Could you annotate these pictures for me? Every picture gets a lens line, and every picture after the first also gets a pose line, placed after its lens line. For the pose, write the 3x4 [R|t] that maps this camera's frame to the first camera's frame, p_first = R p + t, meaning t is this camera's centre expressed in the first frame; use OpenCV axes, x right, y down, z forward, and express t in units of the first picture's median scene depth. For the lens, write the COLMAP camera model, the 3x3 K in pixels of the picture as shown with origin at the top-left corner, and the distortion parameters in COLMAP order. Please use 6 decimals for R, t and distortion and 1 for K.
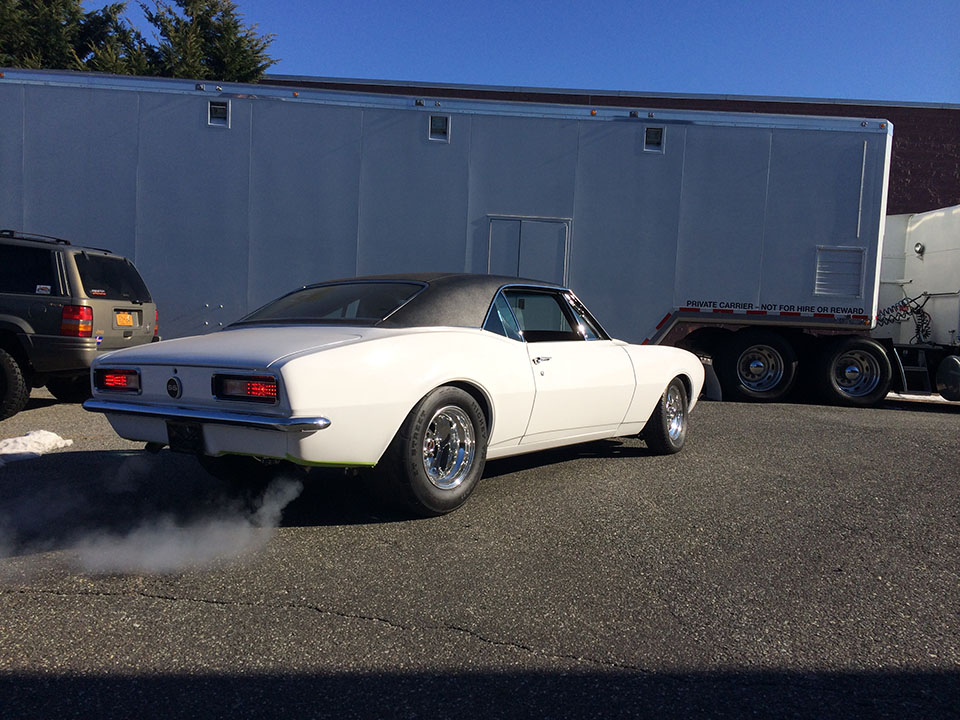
lens RADIAL K [[810.0, 0, 475.3], [0, 810.0, 362.2], [0, 0, 1]] dist [0.106032, -0.100020]
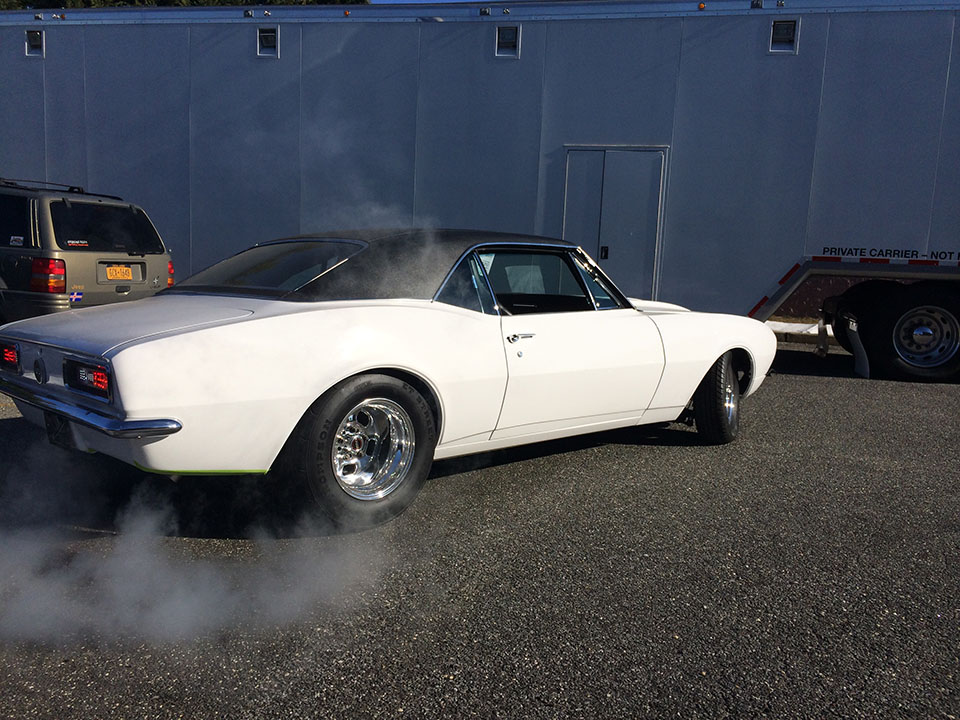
lens RADIAL K [[810.0, 0, 457.5], [0, 810.0, 353.2], [0, 0, 1]] dist [0.106032, -0.100020]
pose [[0.968473, 0.027947, -0.247547, 0.124138], [-0.013697, 0.998158, 0.059104, -0.017678], [0.248742, -0.053850, 0.967072, 0.161454]]
